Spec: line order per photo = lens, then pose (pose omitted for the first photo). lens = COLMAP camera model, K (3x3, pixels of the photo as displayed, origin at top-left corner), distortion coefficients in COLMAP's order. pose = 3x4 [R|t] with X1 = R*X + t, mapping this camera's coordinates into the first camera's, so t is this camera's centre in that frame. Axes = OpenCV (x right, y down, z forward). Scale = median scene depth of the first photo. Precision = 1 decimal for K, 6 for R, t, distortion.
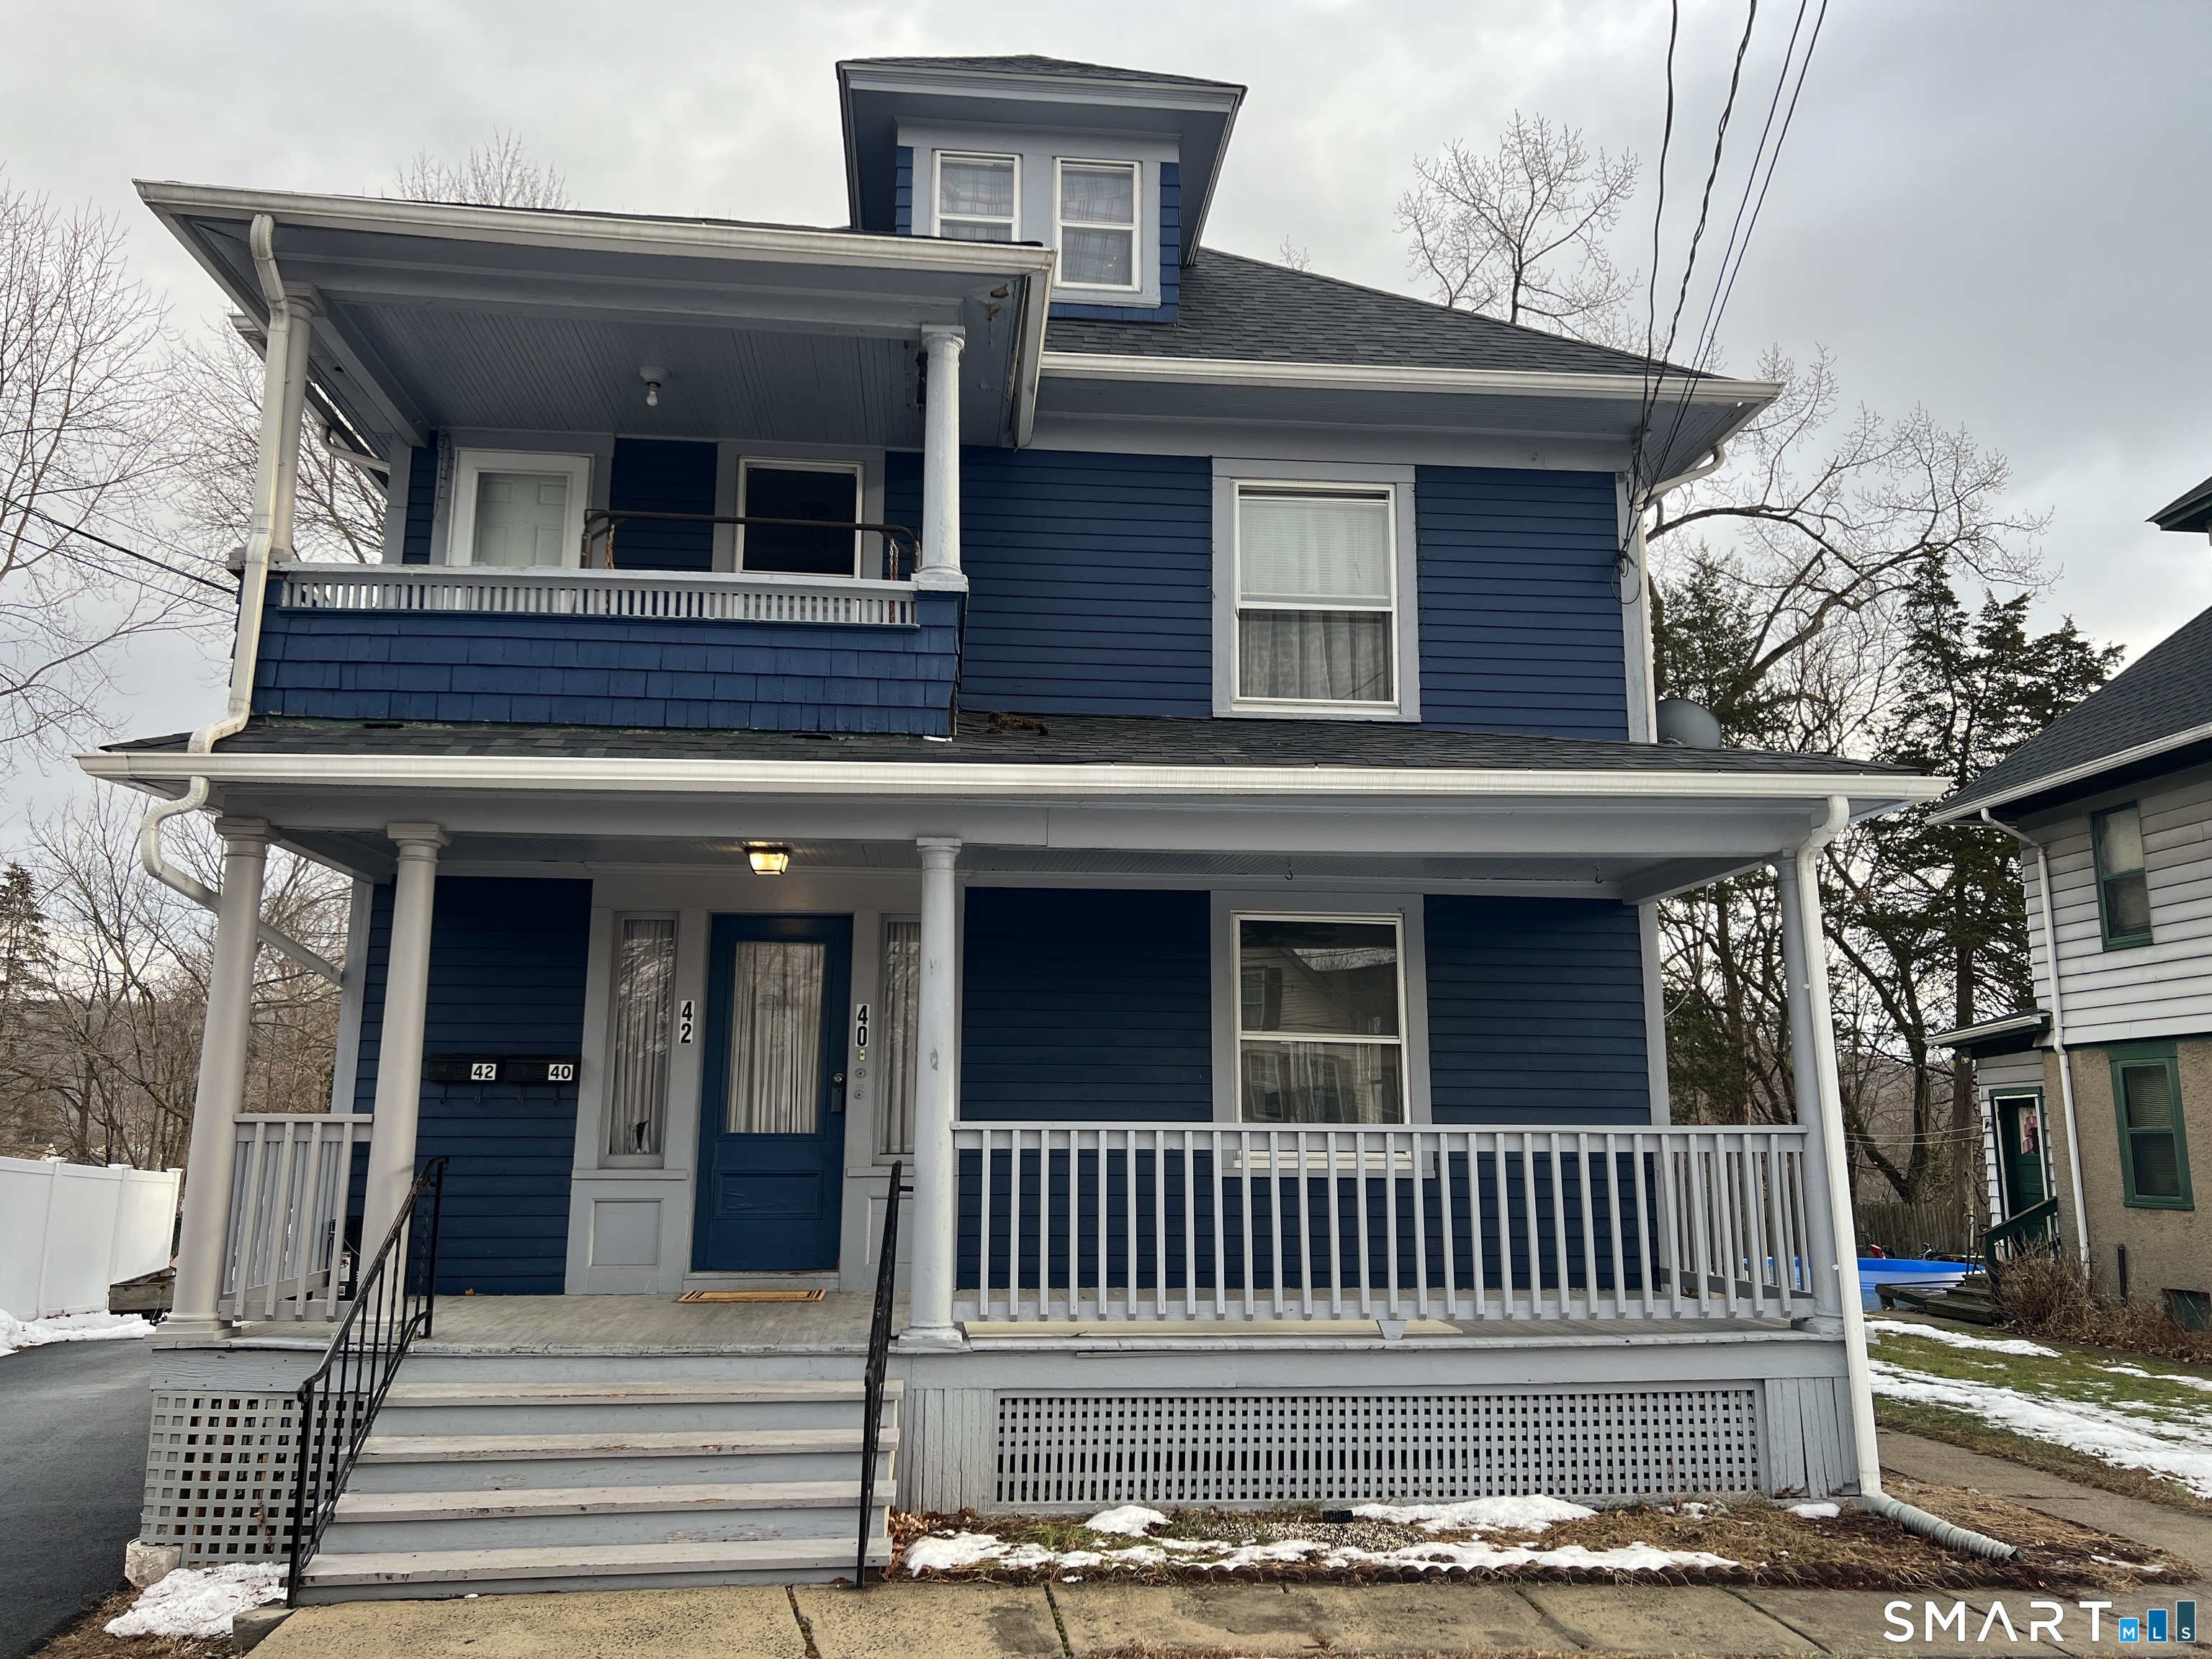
lens RADIAL K [[1665.4, 0, 1113.5], [0, 1665.4, 822.3], [0, 0, 1]] dist [0.060632, -0.064763]
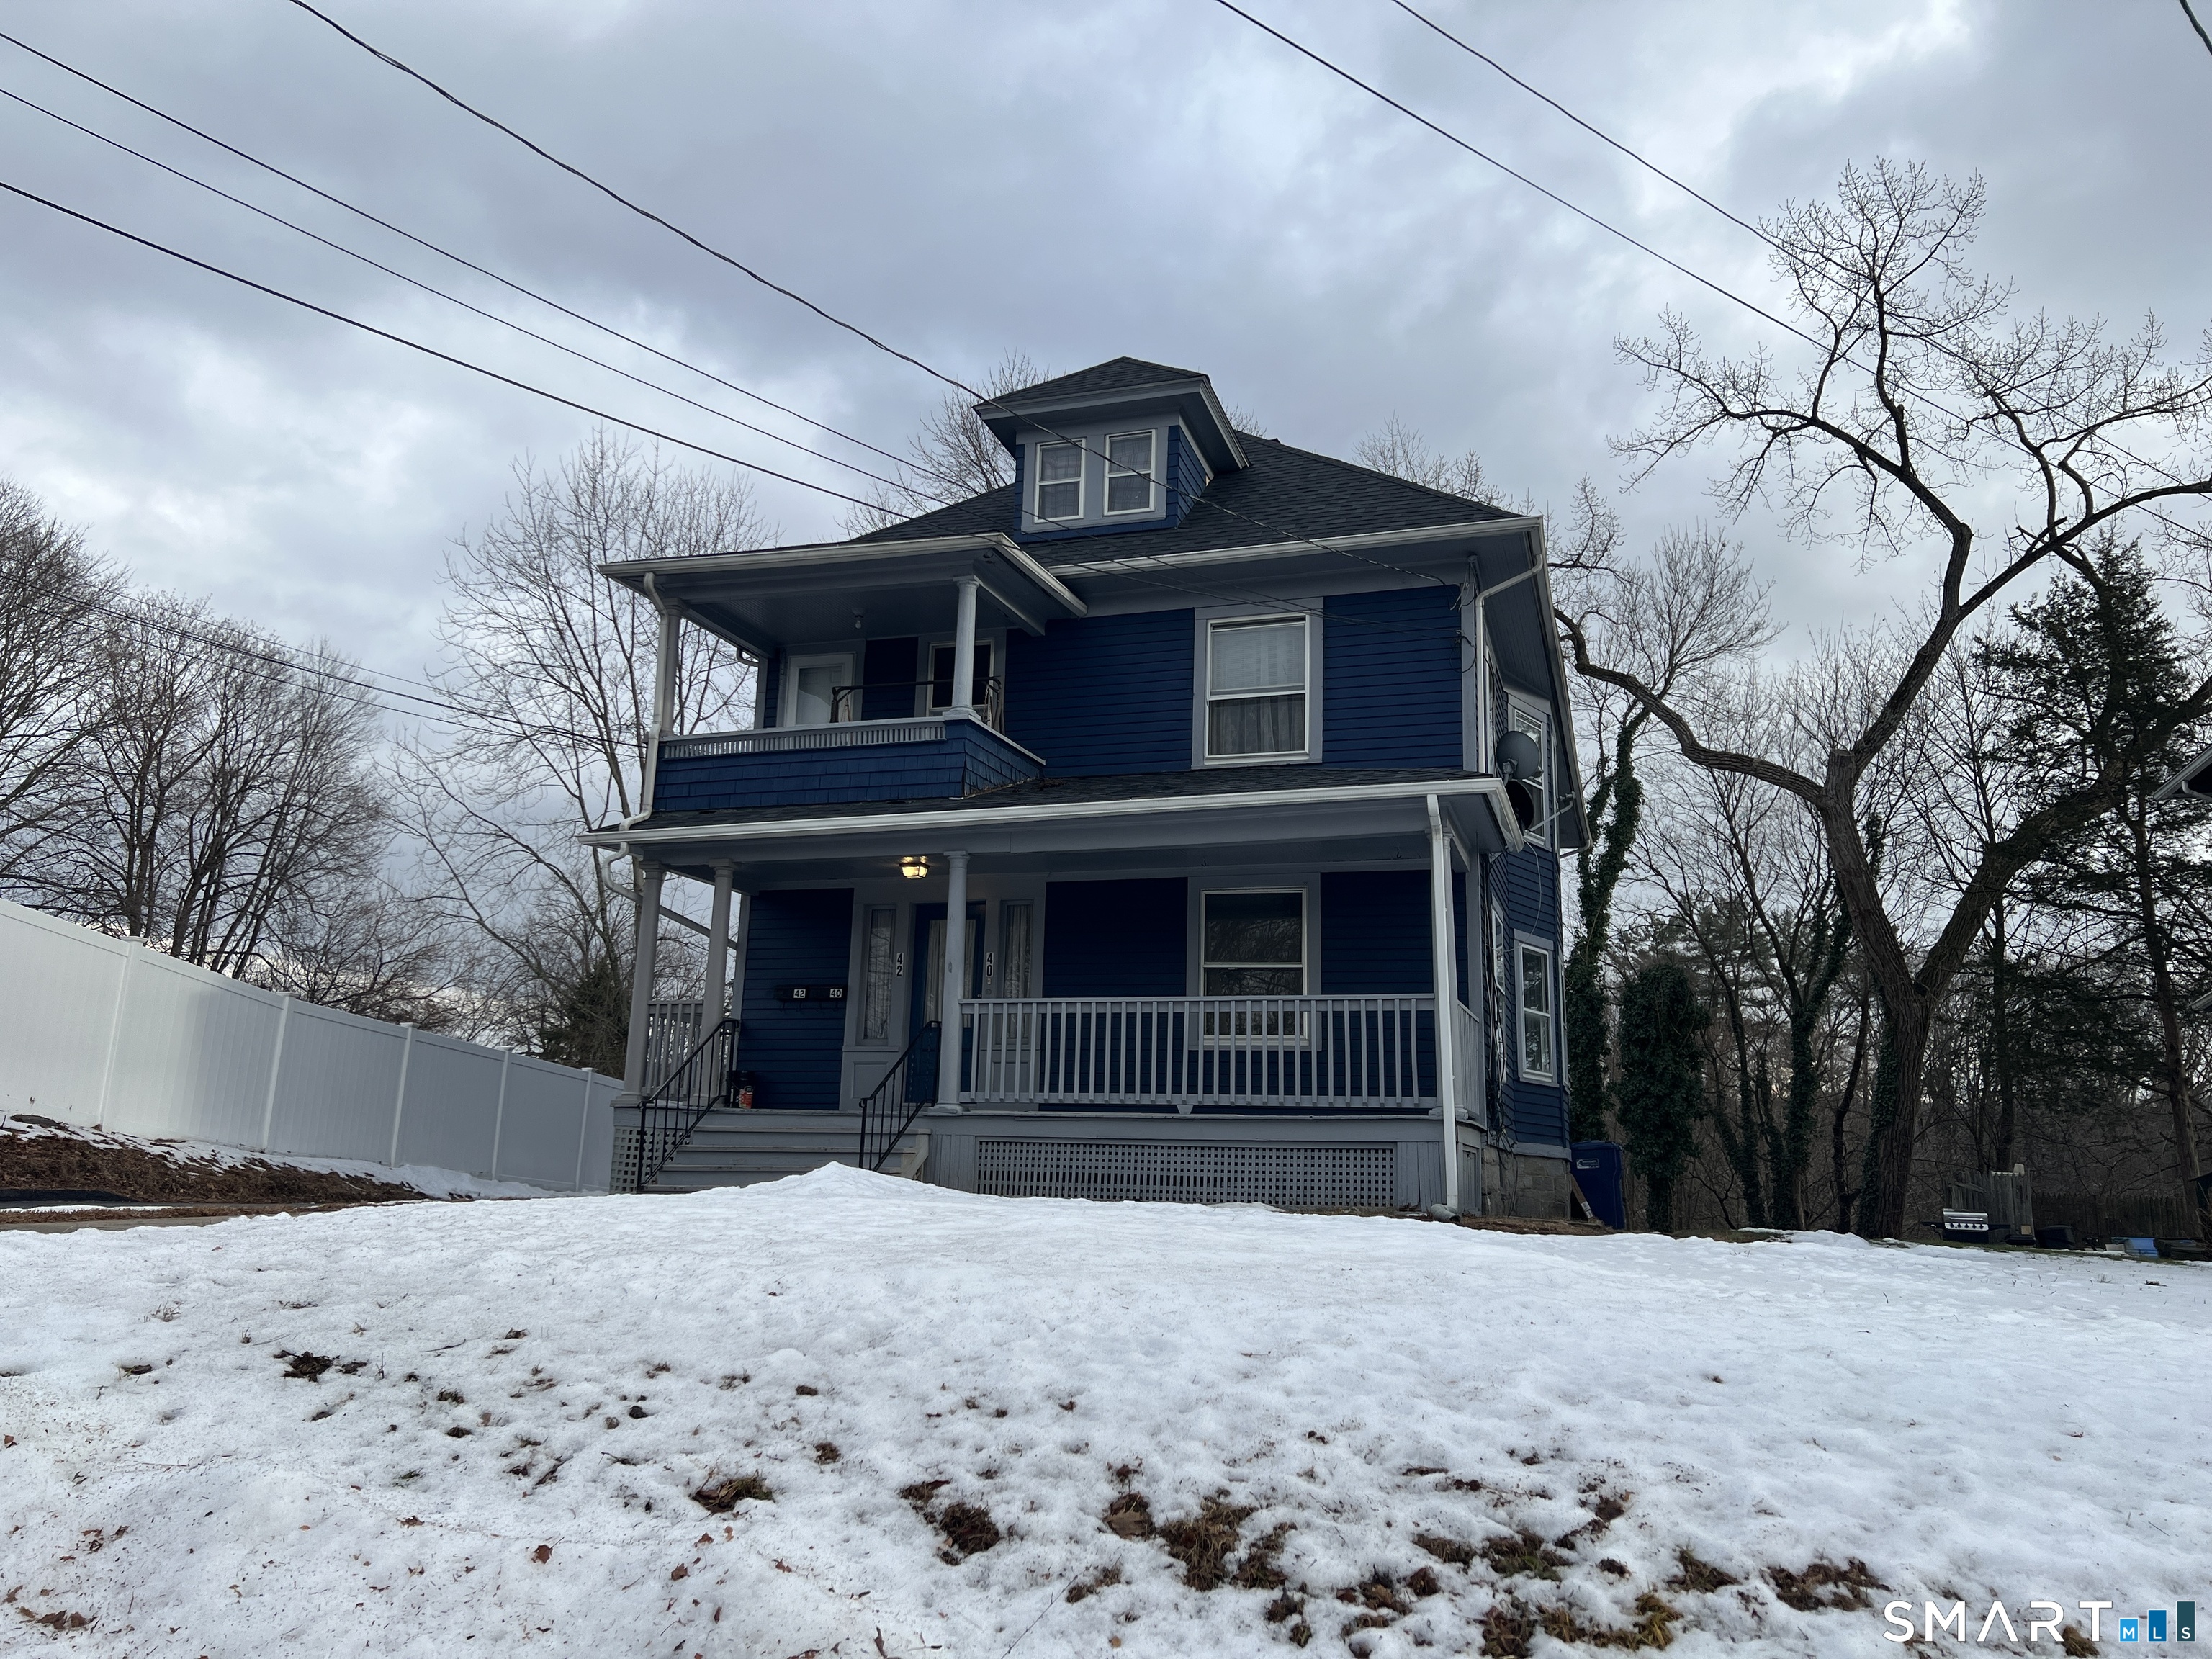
lens RADIAL K [[1642.2, 0, 1102.2], [0, 1642.2, 818.9], [0, 0, 1]] dist [0.134520, -0.178584]
pose [[0.914524, -0.066900, -0.398961, 0.677805], [0.054016, 0.997594, -0.043463, 0.053689], [0.400909, 0.018197, 0.915937, -0.546612]]
